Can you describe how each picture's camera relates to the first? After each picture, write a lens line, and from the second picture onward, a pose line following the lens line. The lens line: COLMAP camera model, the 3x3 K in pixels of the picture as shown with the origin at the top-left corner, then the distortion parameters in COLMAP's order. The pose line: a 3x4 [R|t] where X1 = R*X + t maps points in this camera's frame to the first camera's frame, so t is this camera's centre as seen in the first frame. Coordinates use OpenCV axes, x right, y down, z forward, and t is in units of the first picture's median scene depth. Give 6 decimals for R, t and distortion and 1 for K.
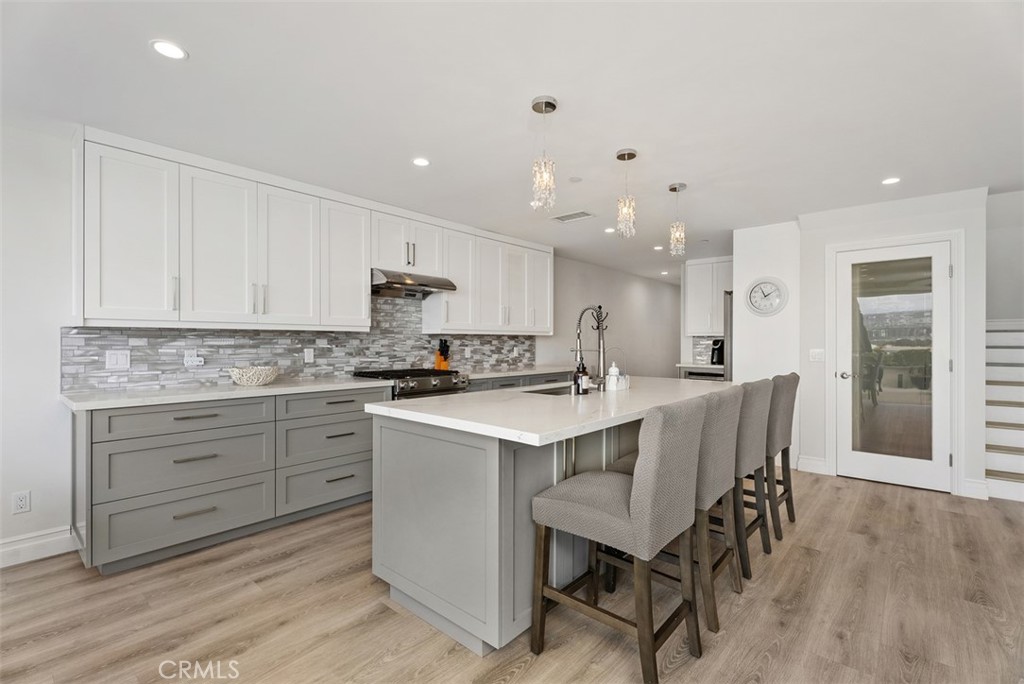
lens RADIAL K [[465.3, 0, 512.0], [0, 465.3, 342.0], [0, 0, 1]] dist [0.000752, -0.000348]
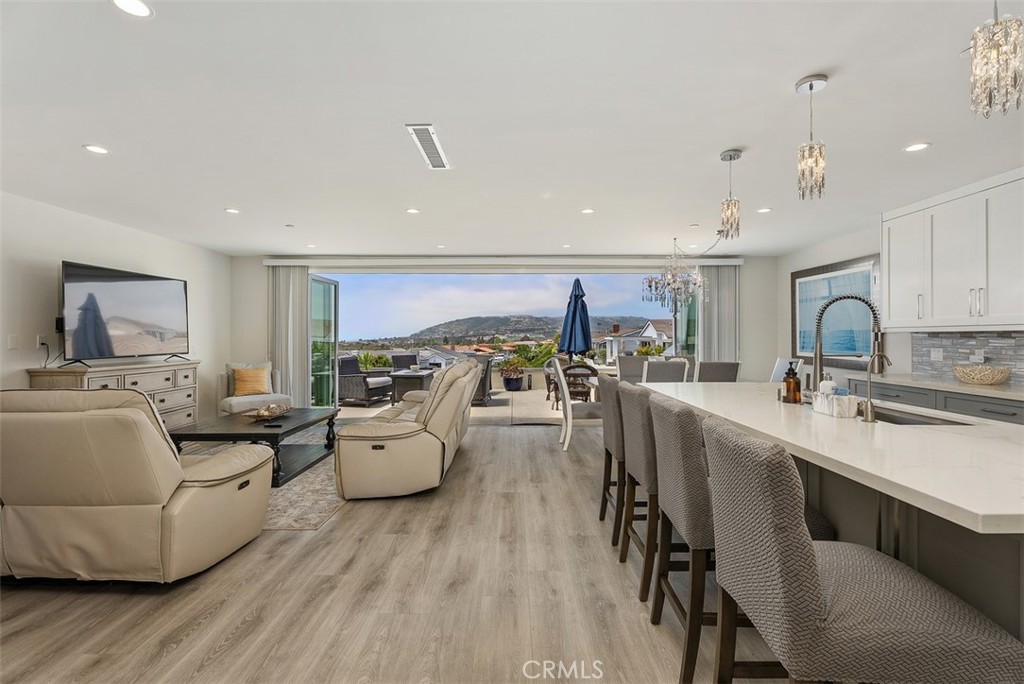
lens RADIAL K [[469.6, 0, 510.0], [0, 469.6, 335.5], [0, 0, 1]] dist [0.000285, -0.000586]
pose [[-0.761268, -0.006221, -0.648408, 1.276064], [-0.004448, 0.999981, -0.004372, -0.009930], [0.648422, -0.000444, -0.761281, 1.493389]]
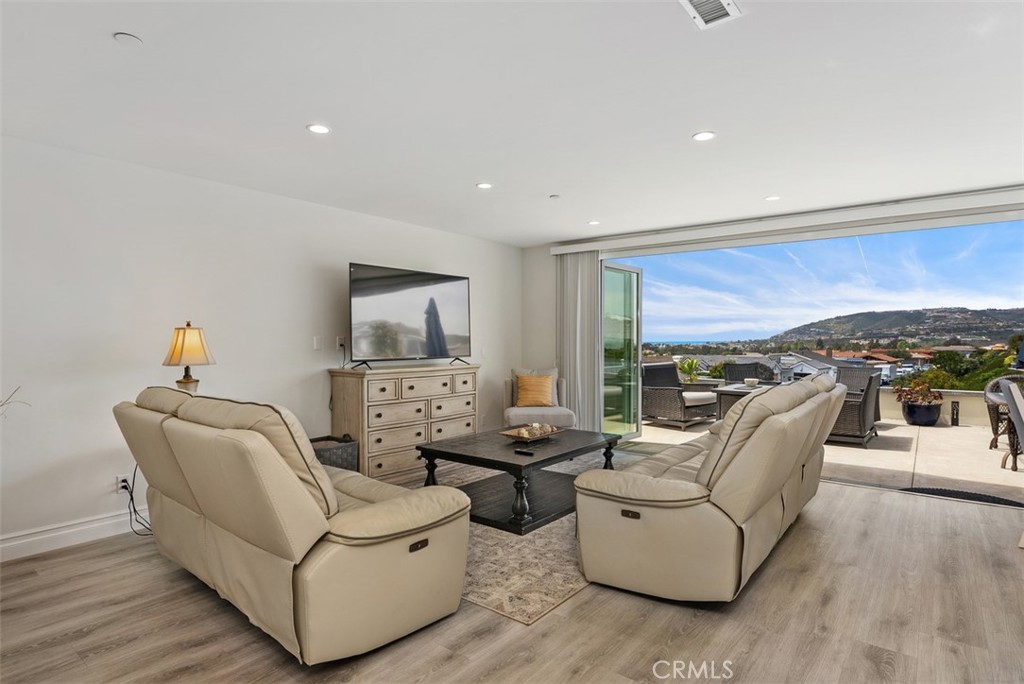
lens RADIAL K [[540.1, 0, 512.0], [0, 540.1, 342.0], [0, 0, 1]] dist [-0.015159, 0.000191]
pose [[-0.998801, -0.005590, -0.048630, 0.923190], [-0.005950, 0.999956, 0.007250, -0.009648], [0.048587, 0.007530, -0.998791, 1.153711]]
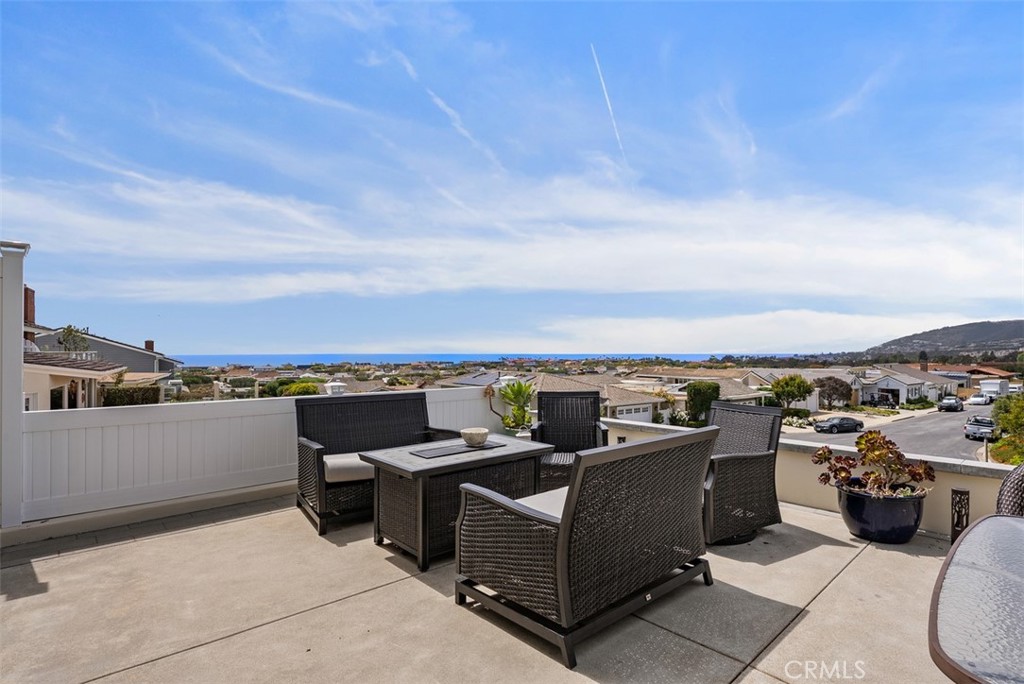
lens RADIAL K [[507.6, 0, 512.0], [0, 507.6, 342.0], [0, 0, 1]] dist [-0.002838, -0.001522]
pose [[-0.993419, -0.001260, 0.114531, -1.024866], [-0.003282, 0.999842, -0.017471, 0.001556], [-0.114491, -0.017732, -0.993266, -0.610733]]
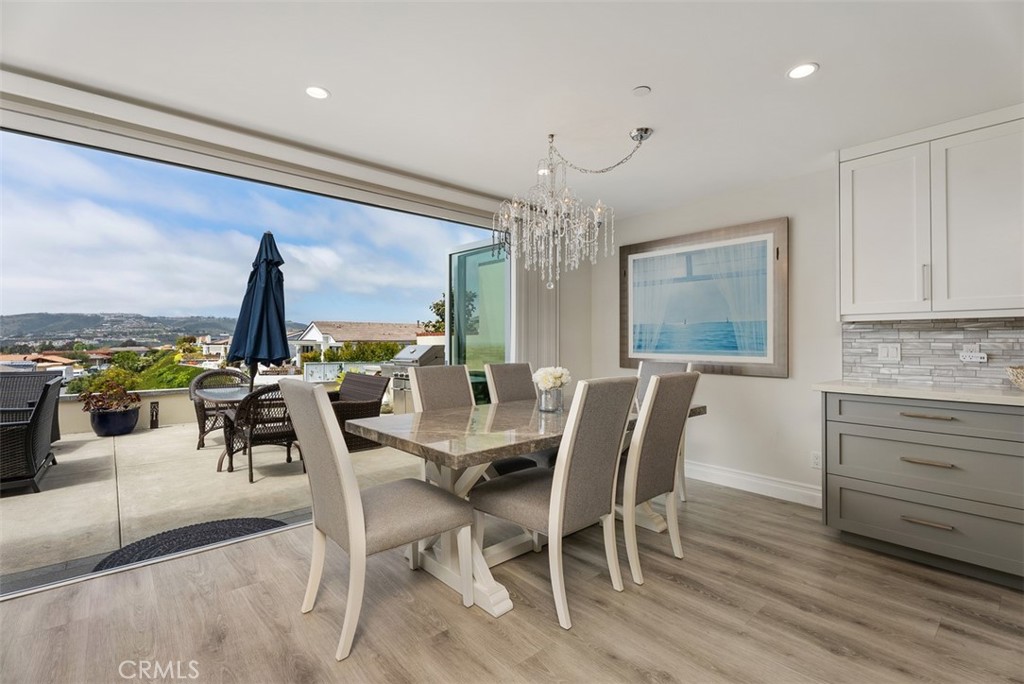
lens RADIAL K [[459.9, 0, 516.0], [0, 459.9, 337.3], [0, 0, 1]] dist [0.001765, -0.000315]
pose [[-0.133014, -0.014166, -0.991013, 0.351768], [-0.002936, 0.999899, -0.013899, 0.024958], [0.991110, 0.001061, -0.133043, 0.366960]]
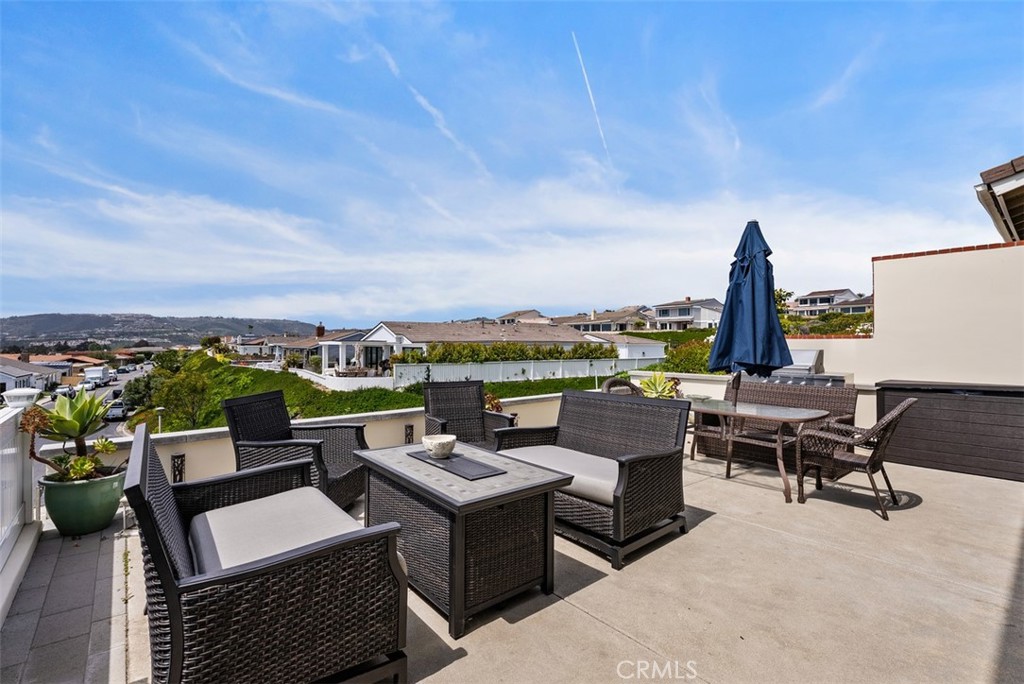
lens RADIAL K [[465.3, 0, 512.0], [0, 465.3, 342.0], [0, 0, 1]] dist [0.000752, -0.000348]
pose [[-0.154782, -0.004098, -0.987940, 0.361539], [-0.002705, 0.999989, -0.003724, 0.010800], [0.987945, 0.002096, -0.154792, -1.783456]]
